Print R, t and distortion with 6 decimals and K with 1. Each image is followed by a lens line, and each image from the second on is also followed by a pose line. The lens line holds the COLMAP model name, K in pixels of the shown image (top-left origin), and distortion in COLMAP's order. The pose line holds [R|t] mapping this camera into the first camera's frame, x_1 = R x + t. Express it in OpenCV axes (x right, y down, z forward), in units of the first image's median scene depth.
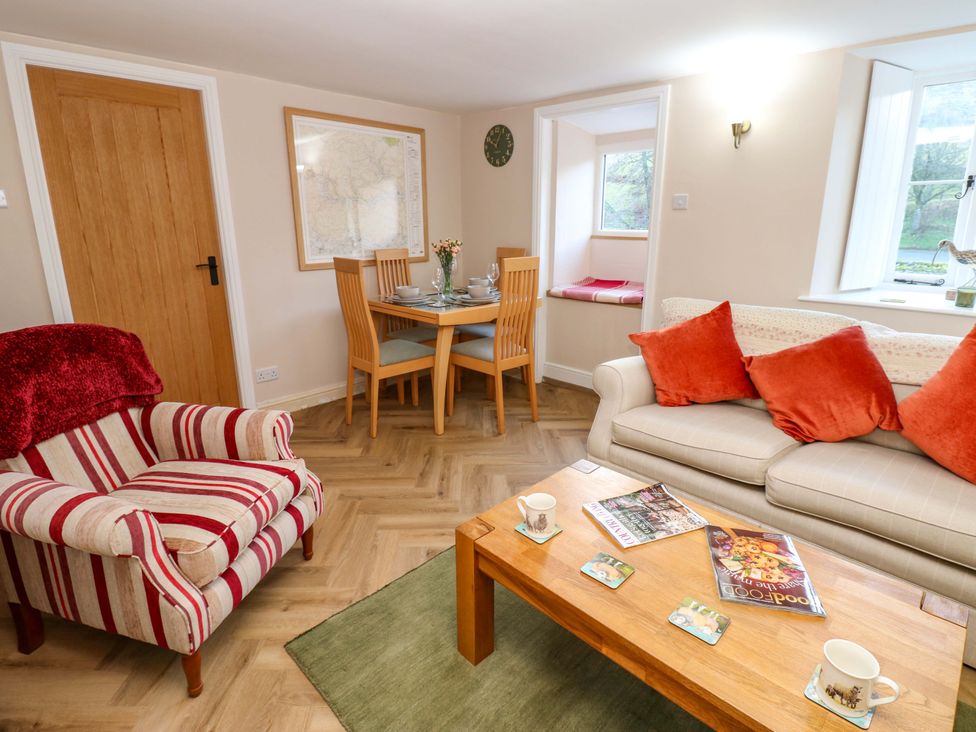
lens RADIAL K [[513.9, 0, 498.0], [0, 513.9, 356.8], [0, 0, 1]] dist [0.002939, -0.015407]
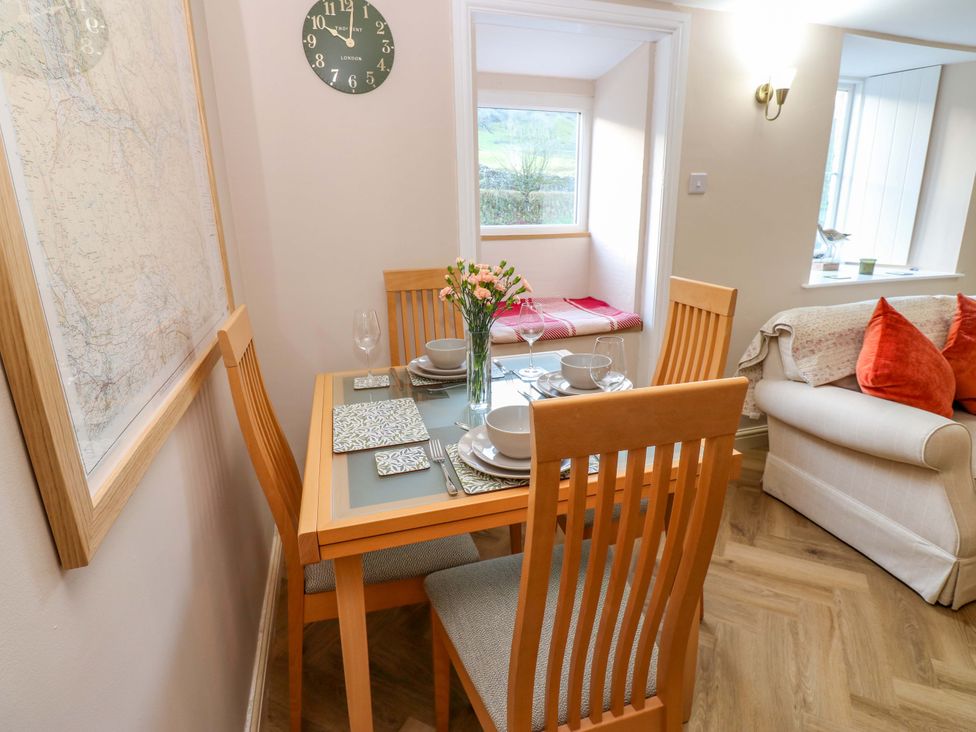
lens RADIAL K [[513.9, 0, 498.0], [0, 513.9, 356.8], [0, 0, 1]] dist [0.002939, -0.015407]
pose [[0.450998, -0.240804, 0.859427, -0.376340], [0.248335, 0.958748, 0.138315, -0.178258], [-0.857281, 0.151046, 0.492194, 0.699075]]
